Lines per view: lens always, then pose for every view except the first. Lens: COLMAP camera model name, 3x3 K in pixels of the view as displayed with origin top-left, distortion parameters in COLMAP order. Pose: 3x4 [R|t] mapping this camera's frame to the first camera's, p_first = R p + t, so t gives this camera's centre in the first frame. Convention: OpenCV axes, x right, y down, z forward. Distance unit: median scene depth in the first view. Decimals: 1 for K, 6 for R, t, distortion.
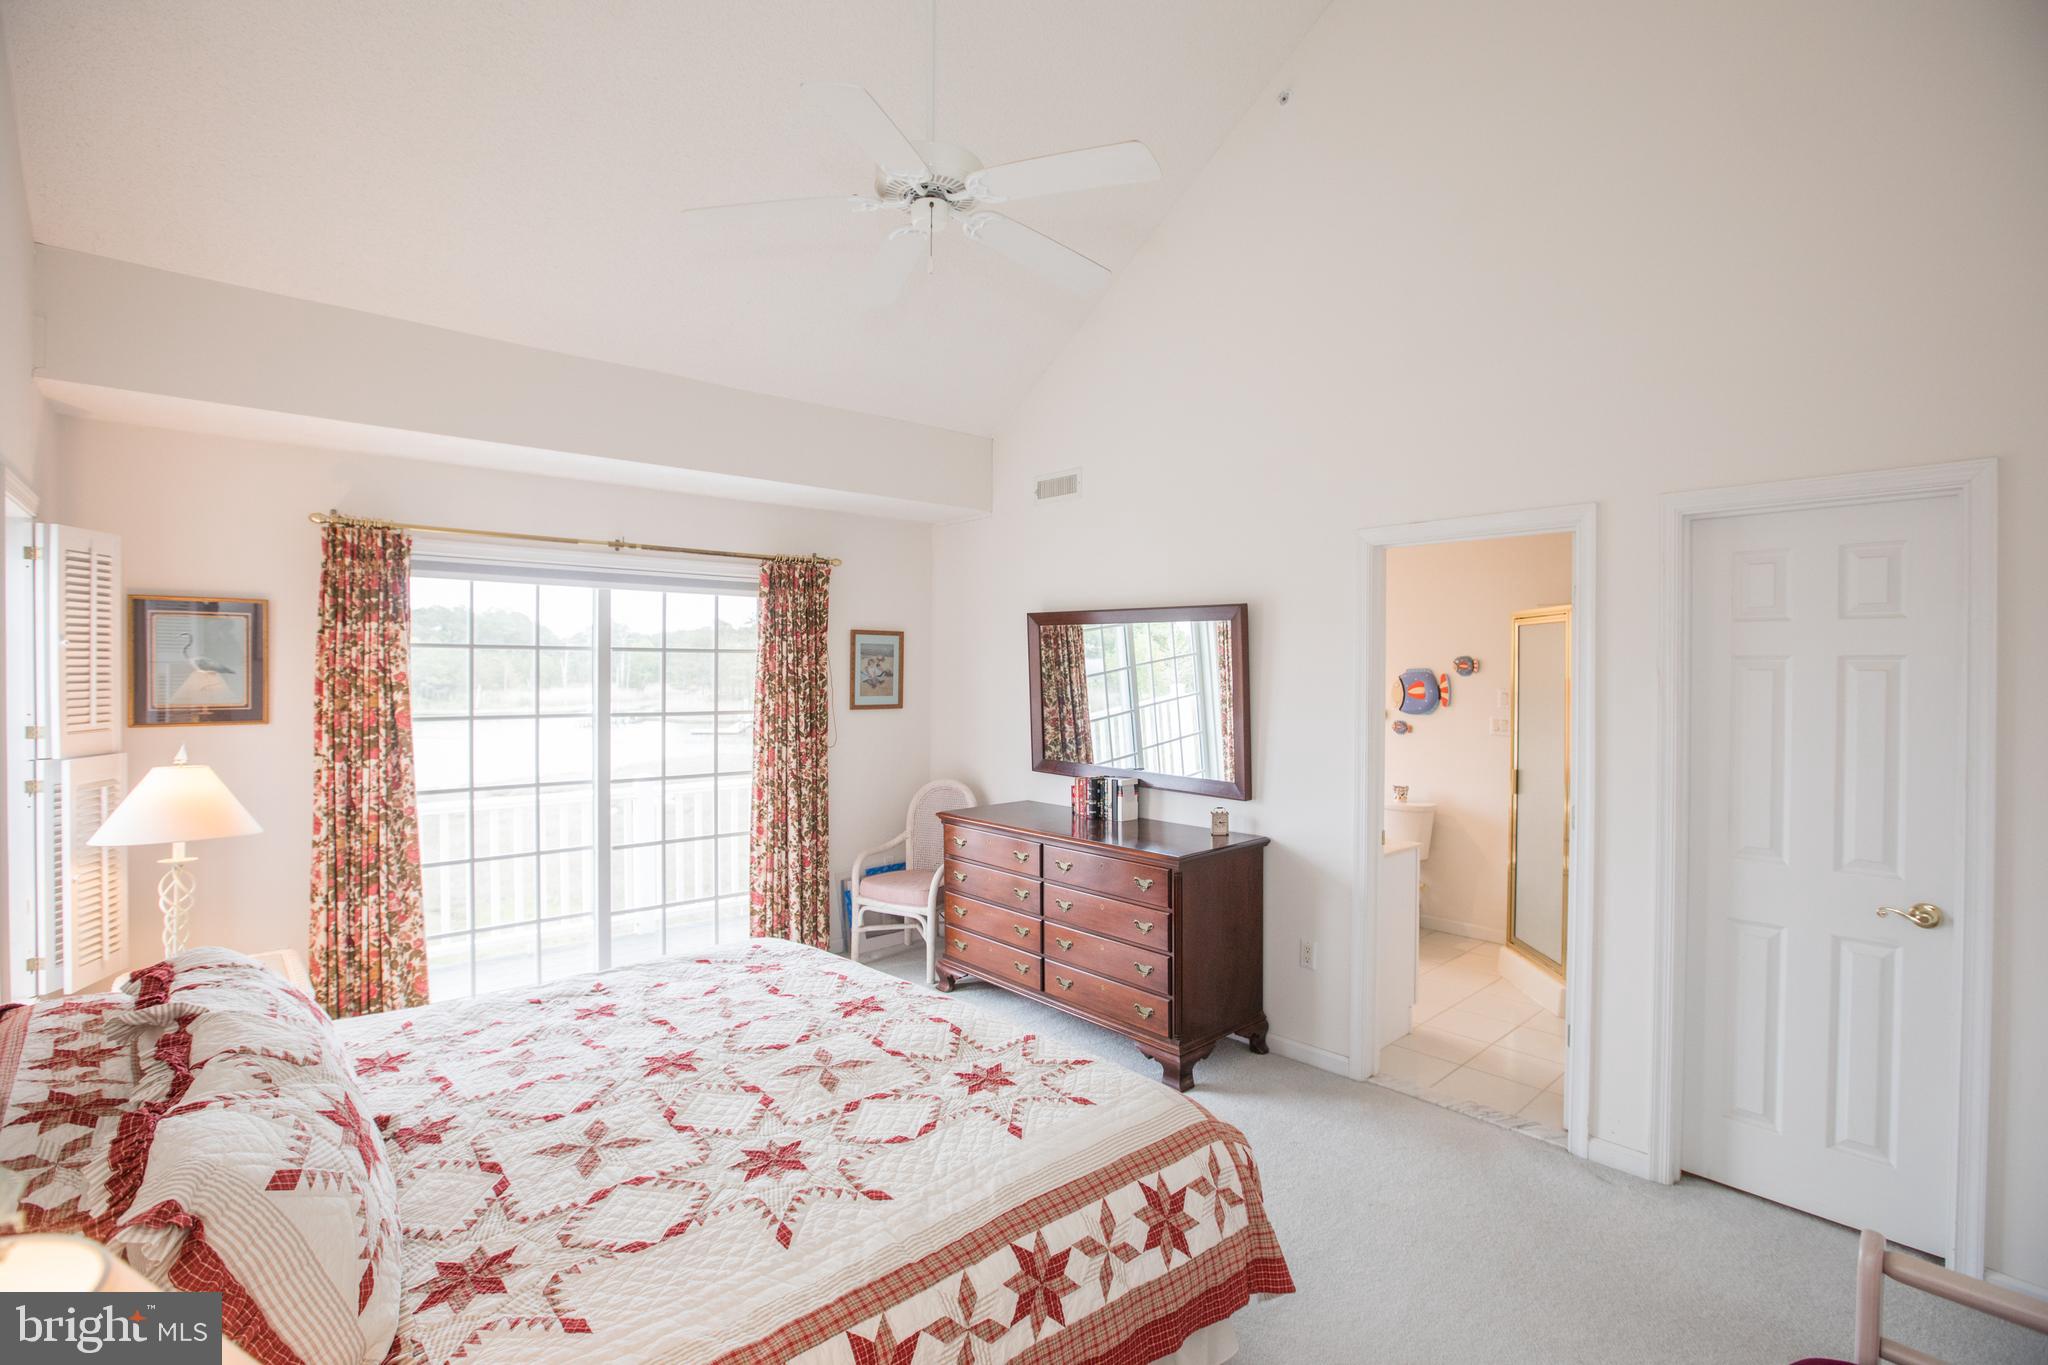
lens RADIAL K [[946.0, 0, 1021.5], [0, 946.0, 677.4], [0, 0, 1]] dist [-0.073829, 0.042088]
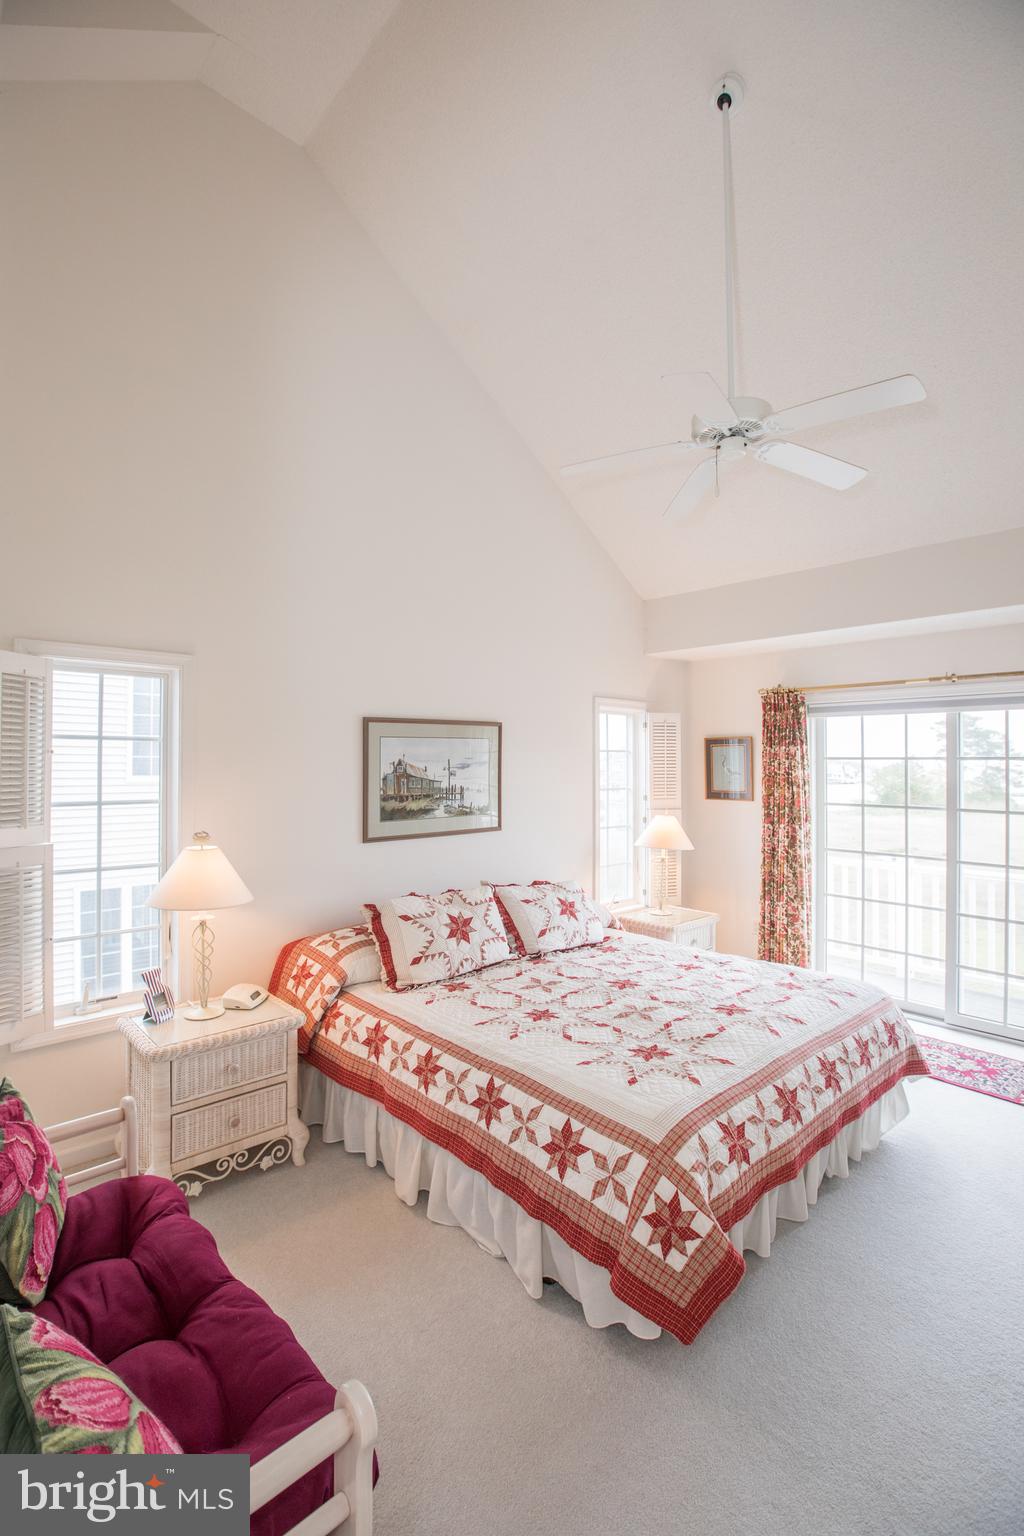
lens RADIAL K [[709.5, 0, 484.9], [0, 709.5, 759.5], [0, 0, 1]] dist [-0.073829, 0.042088]
pose [[-0.009607, -0.010872, -0.999895, 0.646337], [-0.013612, 0.999850, -0.010741, -0.012674], [0.999861, 0.013507, -0.009754, 0.442238]]
